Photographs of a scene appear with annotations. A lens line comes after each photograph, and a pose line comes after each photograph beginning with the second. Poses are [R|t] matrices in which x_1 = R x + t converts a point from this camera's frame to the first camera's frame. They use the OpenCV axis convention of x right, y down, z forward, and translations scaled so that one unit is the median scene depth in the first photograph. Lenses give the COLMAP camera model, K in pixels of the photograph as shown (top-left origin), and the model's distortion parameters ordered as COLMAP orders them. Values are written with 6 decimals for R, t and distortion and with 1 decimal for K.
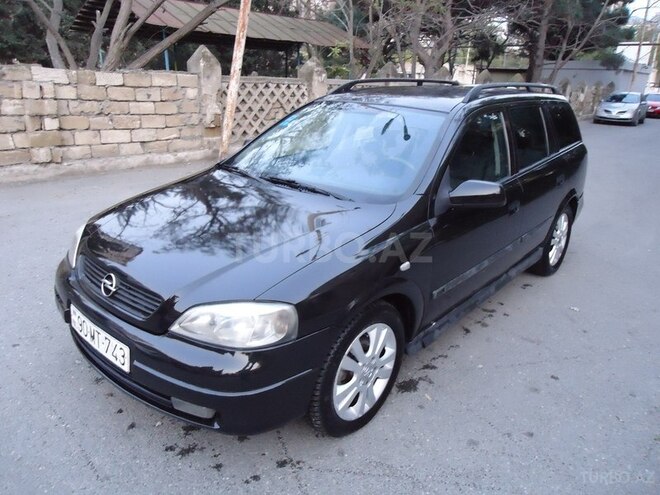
lens RADIAL K [[485.4, 0, 330.0], [0, 485.4, 247.5], [0, 0, 1]] dist [-0.003675, -0.001248]
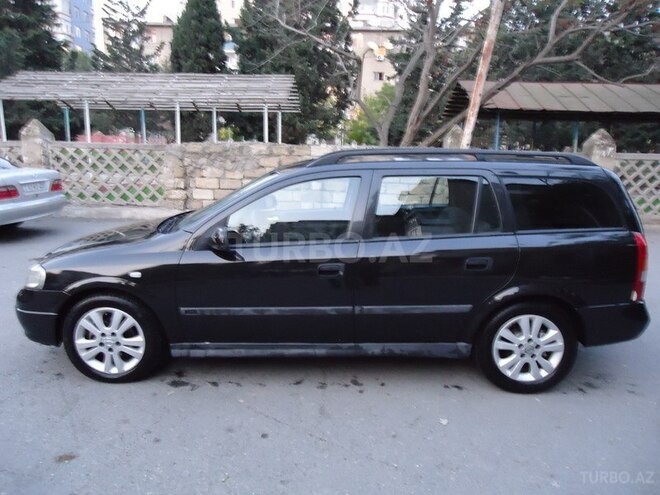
lens RADIAL K [[485.4, 0, 330.0], [0, 485.4, 247.5], [0, 0, 1]] dist [-0.003675, -0.001248]
pose [[0.647685, 0.133311, -0.750155, 0.701064], [-0.245664, 0.968530, -0.039988, -0.053041], [0.721217, 0.210186, 0.660052, 0.209365]]
